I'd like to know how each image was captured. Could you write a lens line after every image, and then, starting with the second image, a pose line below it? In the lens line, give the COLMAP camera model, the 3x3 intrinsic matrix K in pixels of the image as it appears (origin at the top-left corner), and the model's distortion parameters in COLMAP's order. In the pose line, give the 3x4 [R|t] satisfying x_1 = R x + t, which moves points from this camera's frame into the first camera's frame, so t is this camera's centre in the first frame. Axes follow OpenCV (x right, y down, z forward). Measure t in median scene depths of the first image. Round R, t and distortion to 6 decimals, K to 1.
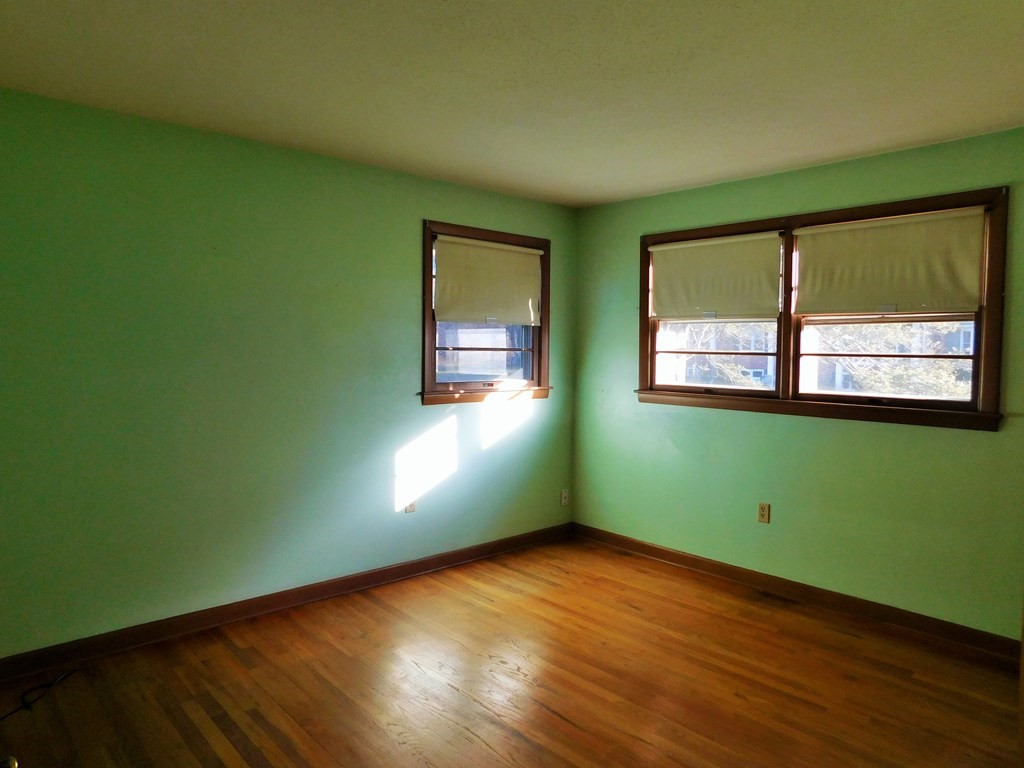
lens RADIAL K [[677.7, 0, 508.0], [0, 677.7, 381.0], [0, 0, 1]] dist [-0.055945, 0.040744]
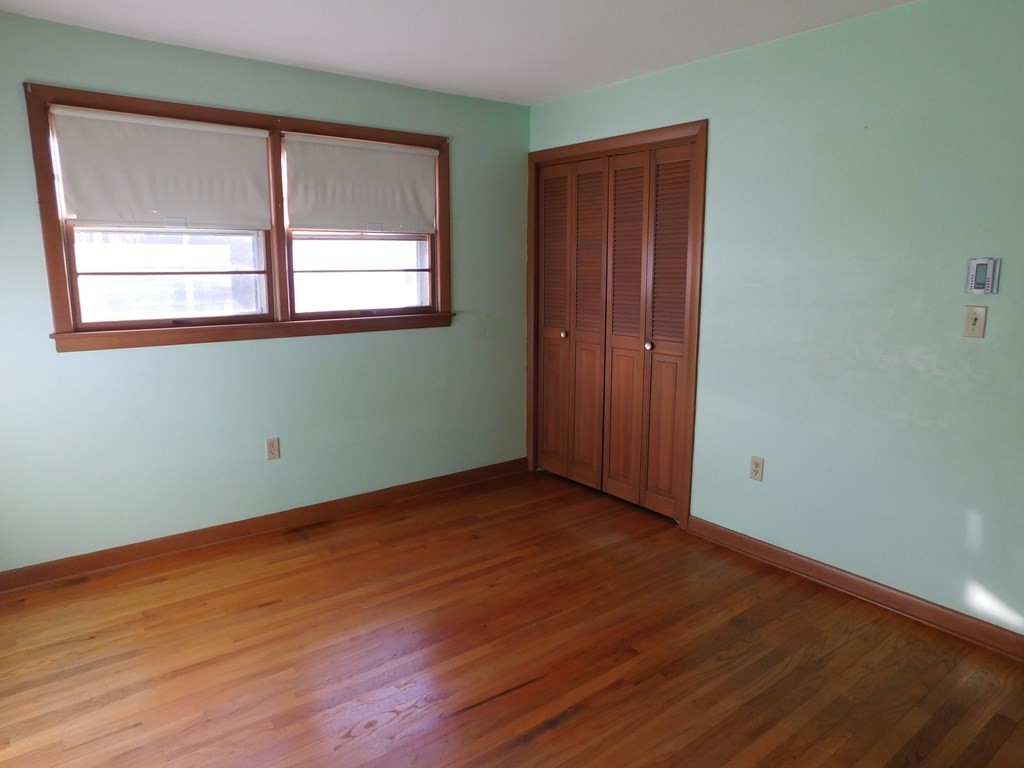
lens RADIAL K [[677.7, 0, 508.1], [0, 677.7, 381.2], [0, 0, 1]] dist [-0.055945, 0.040744]
pose [[0.074492, -0.177914, 0.981222, -0.502799], [0.051619, 0.983325, 0.174377, -0.038027], [-0.995885, 0.037661, 0.082433, 0.643146]]
